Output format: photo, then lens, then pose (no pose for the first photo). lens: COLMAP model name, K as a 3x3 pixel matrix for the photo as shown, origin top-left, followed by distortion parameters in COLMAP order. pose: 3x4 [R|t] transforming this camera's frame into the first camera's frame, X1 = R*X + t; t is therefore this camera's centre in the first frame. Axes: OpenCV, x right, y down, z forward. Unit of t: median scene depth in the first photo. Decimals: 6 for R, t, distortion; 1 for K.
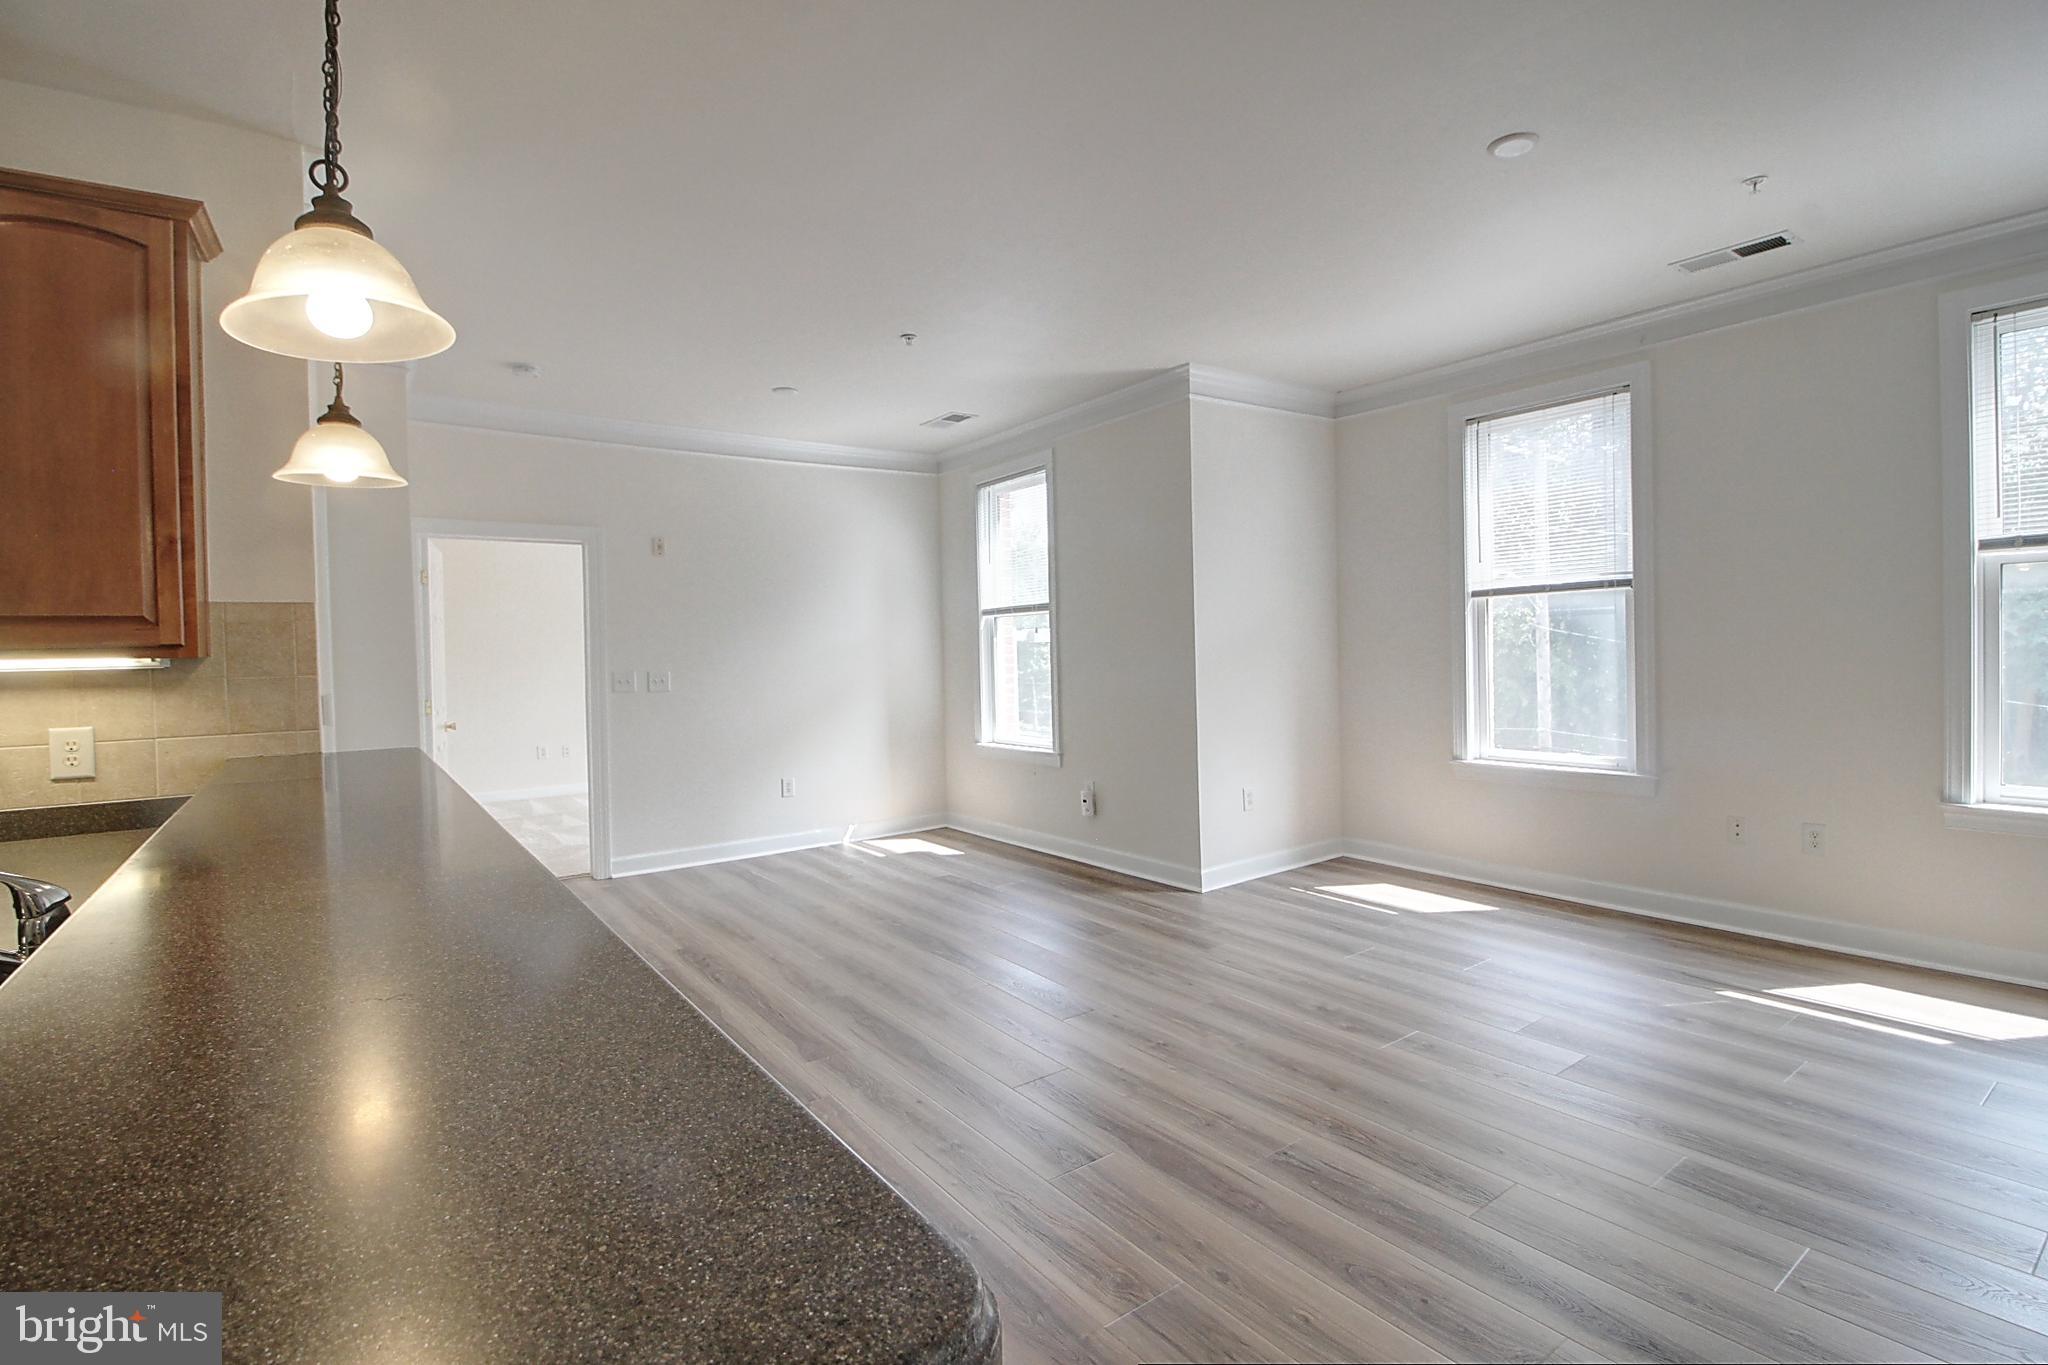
lens RADIAL K [[952.1, 0, 1029.7], [0, 952.1, 666.9], [0, 0, 1]] dist [0.002466, -0.014502]
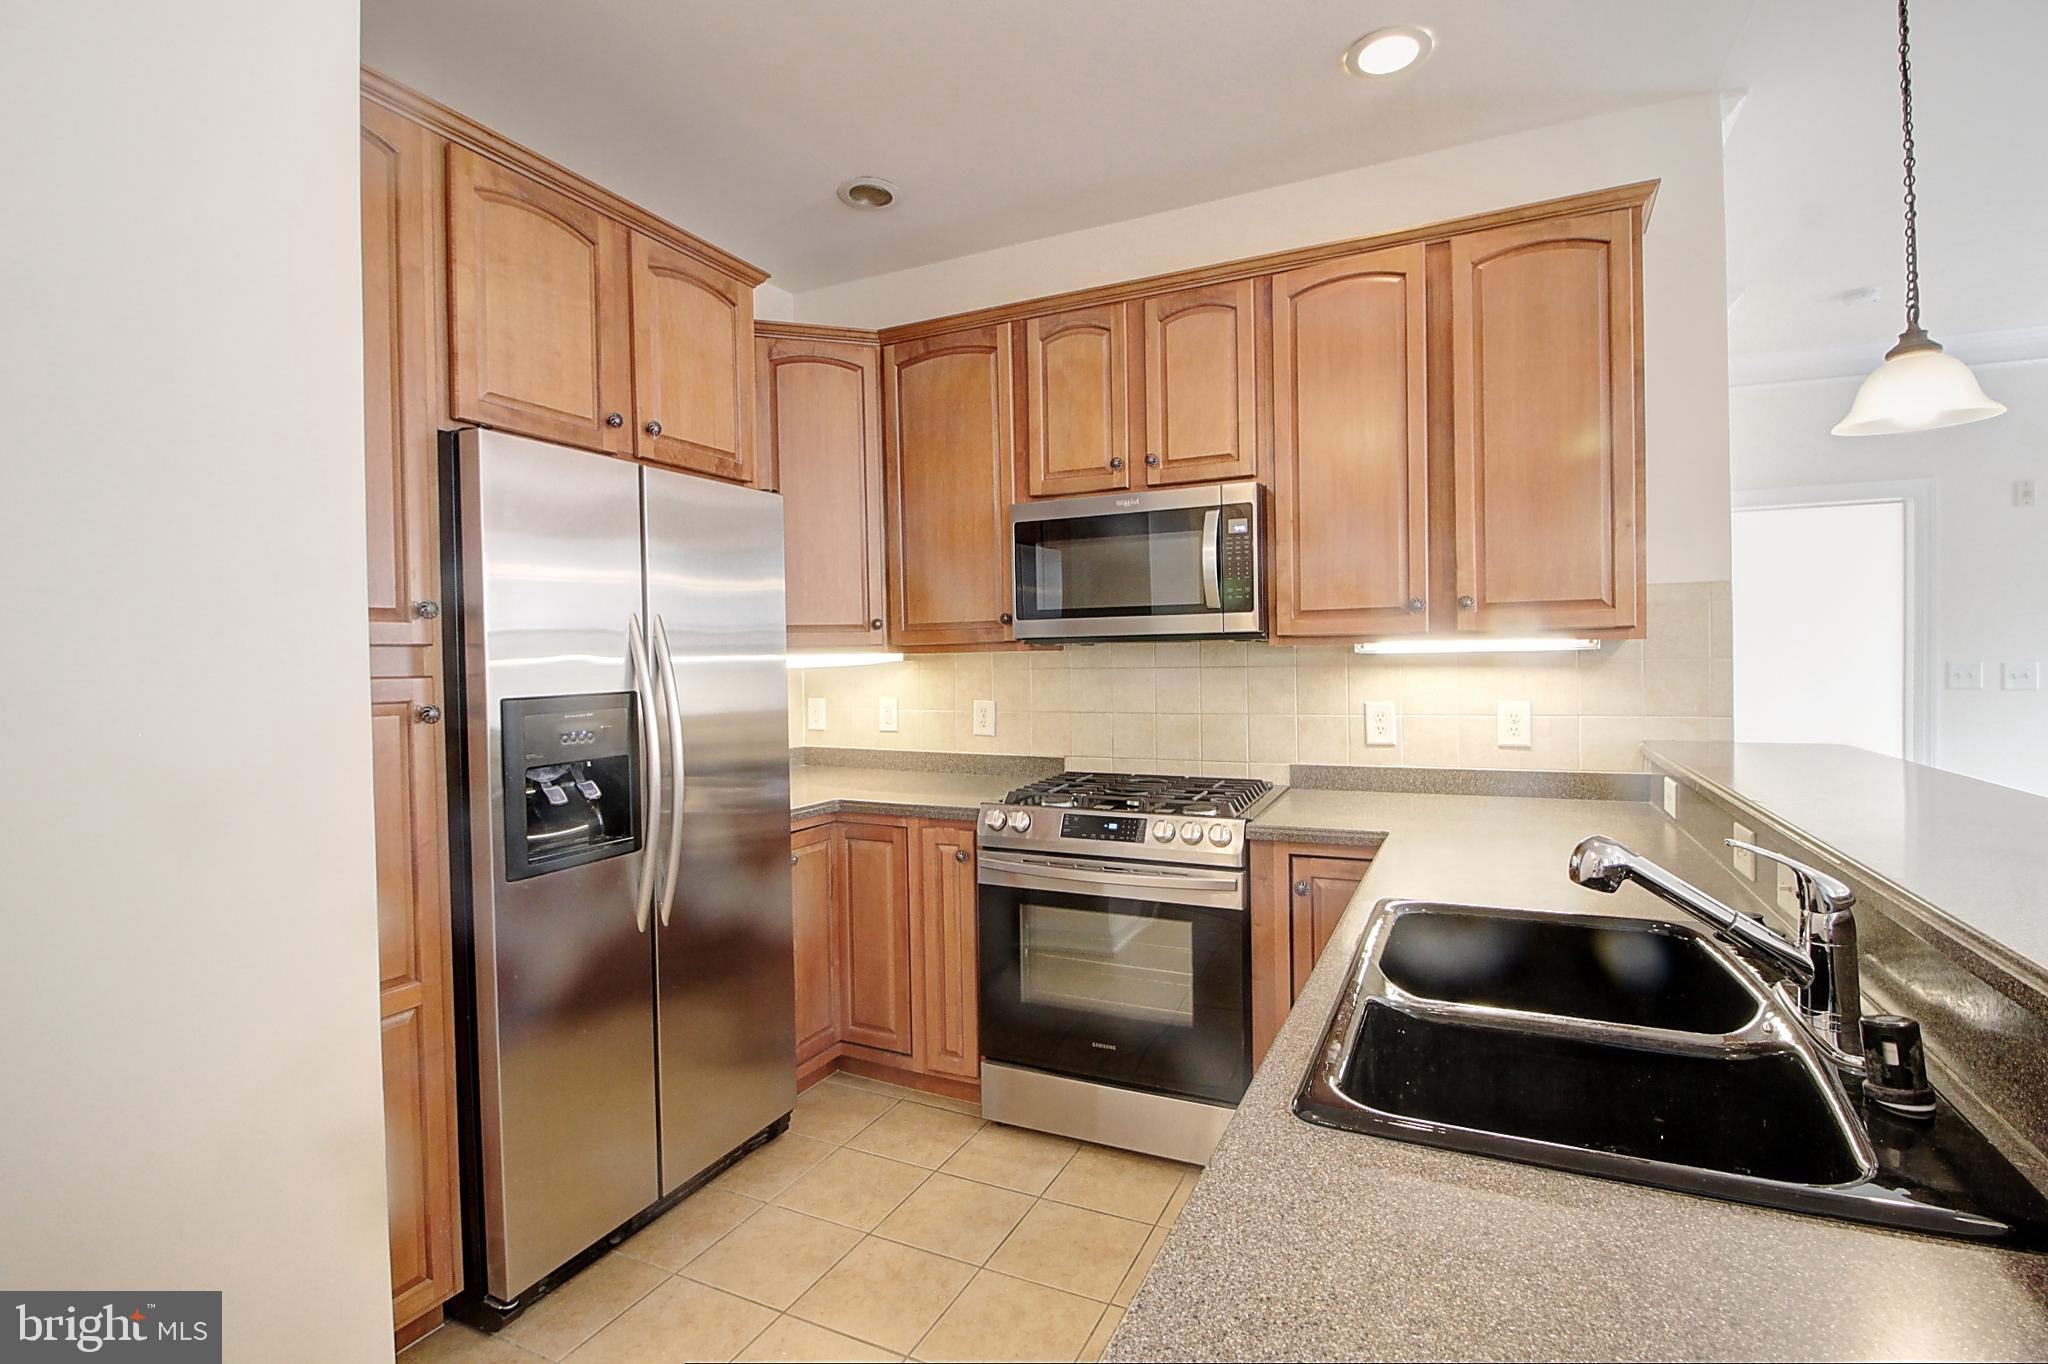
lens RADIAL K [[956.0, 0, 1035.9], [0, 956.0, 668.2], [0, 0, 1]] dist [0.001785, -0.014326]
pose [[0.479249, 0.021457, -0.877416, -0.196559], [-0.010540, 0.999770, 0.018692, 0.006269], [0.877616, 0.000289, 0.479365, -0.037748]]
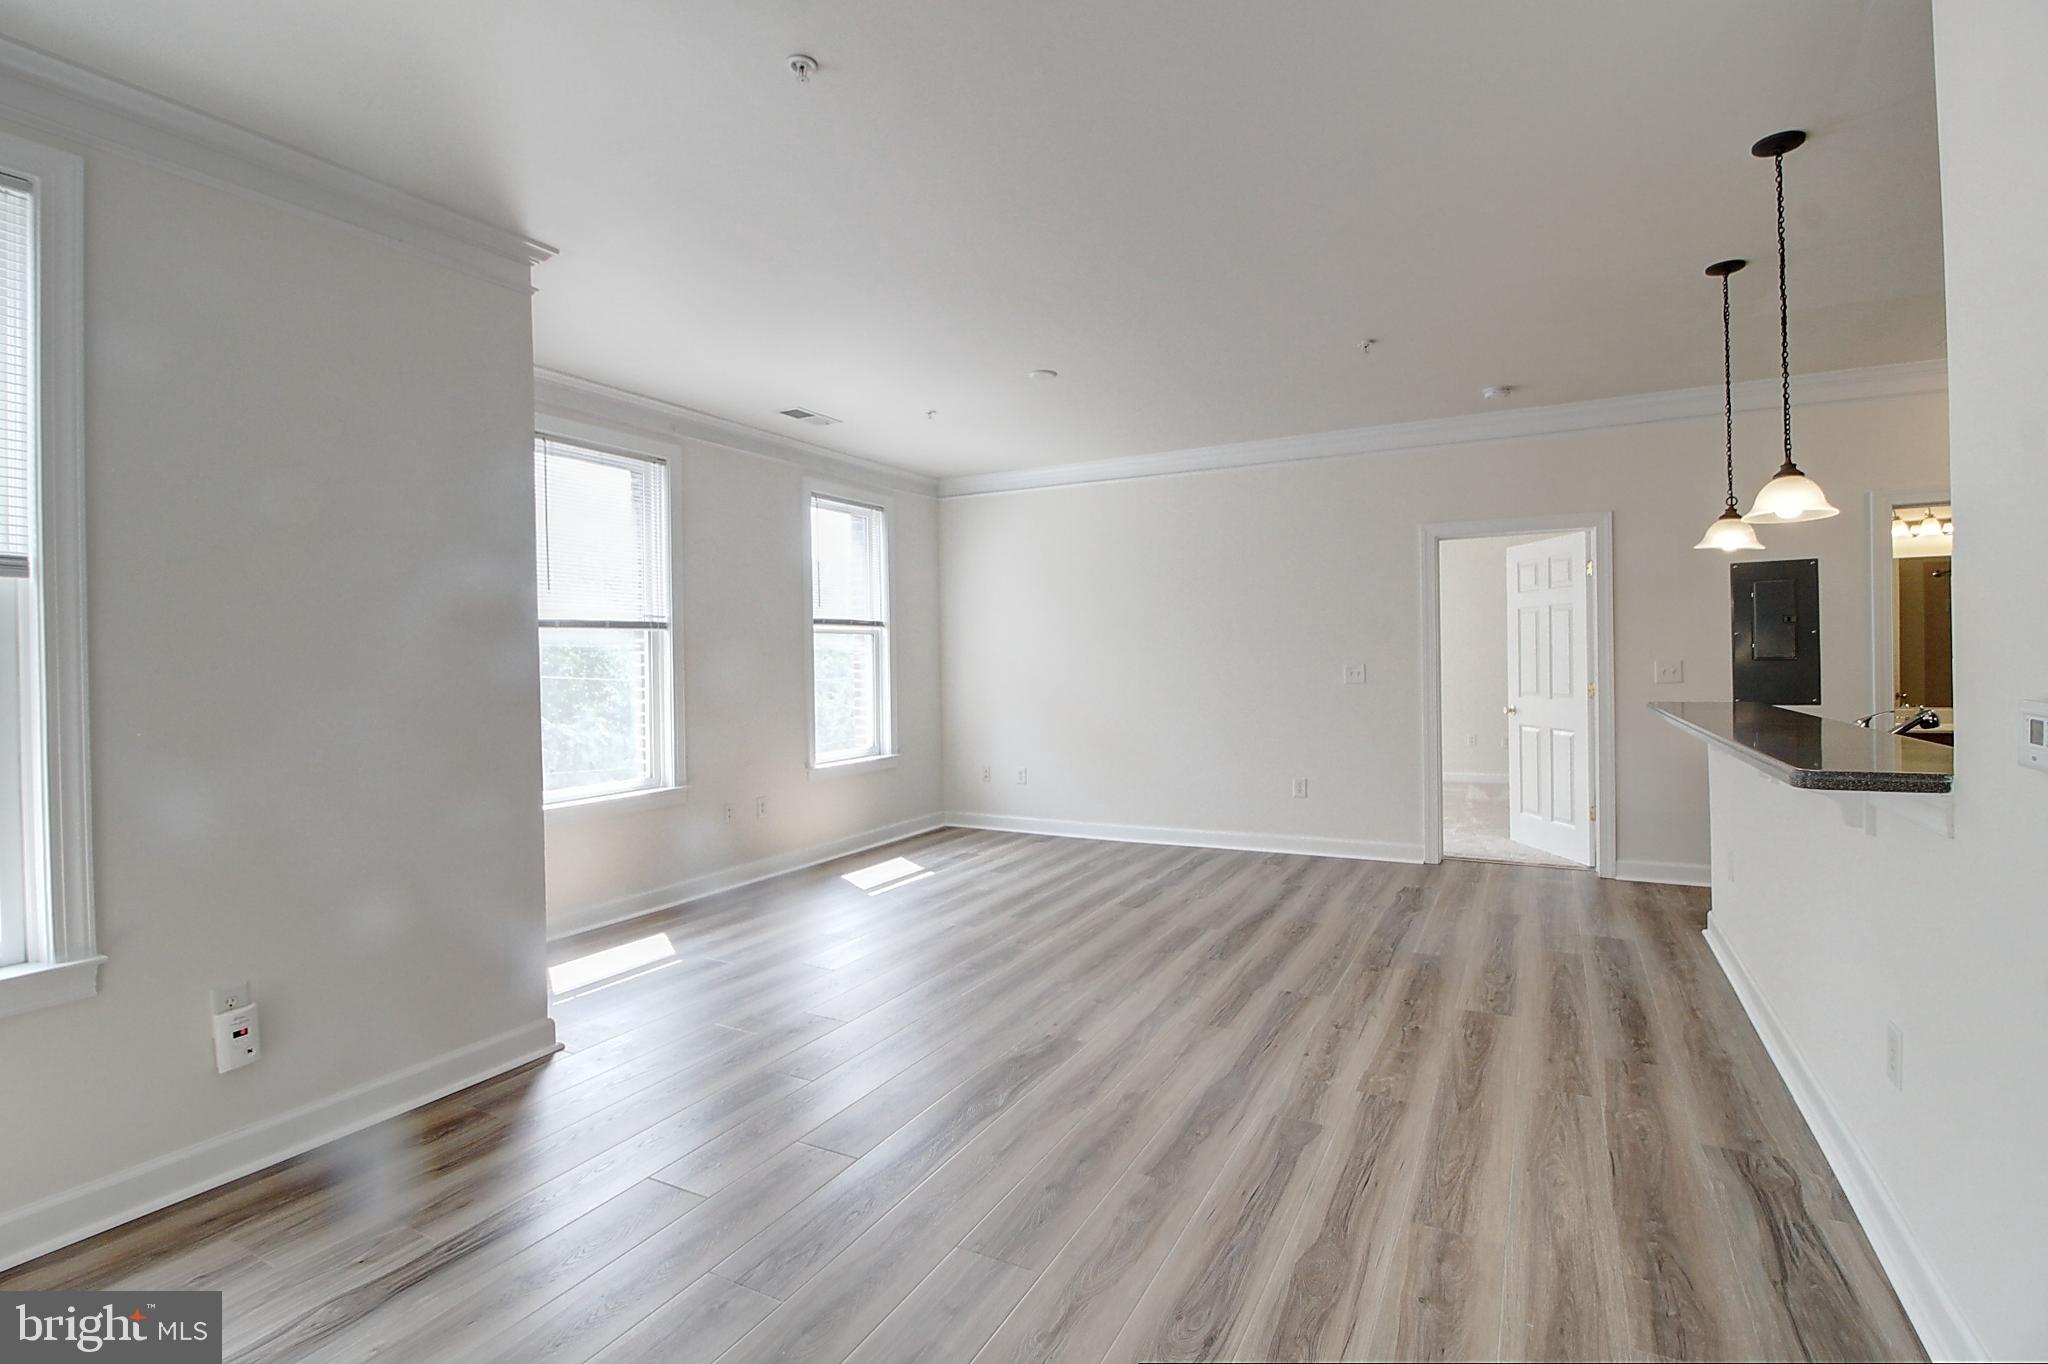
lens RADIAL K [[952.1, 0, 1029.7], [0, 952.1, 666.4], [0, 0, 1]] dist [0.002466, -0.014502]
pose [[-0.428656, 0.028781, 0.903009, -0.816946], [0.047713, 0.998819, -0.009185, -0.007063], [-0.902207, 0.039148, -0.429523, 1.428981]]
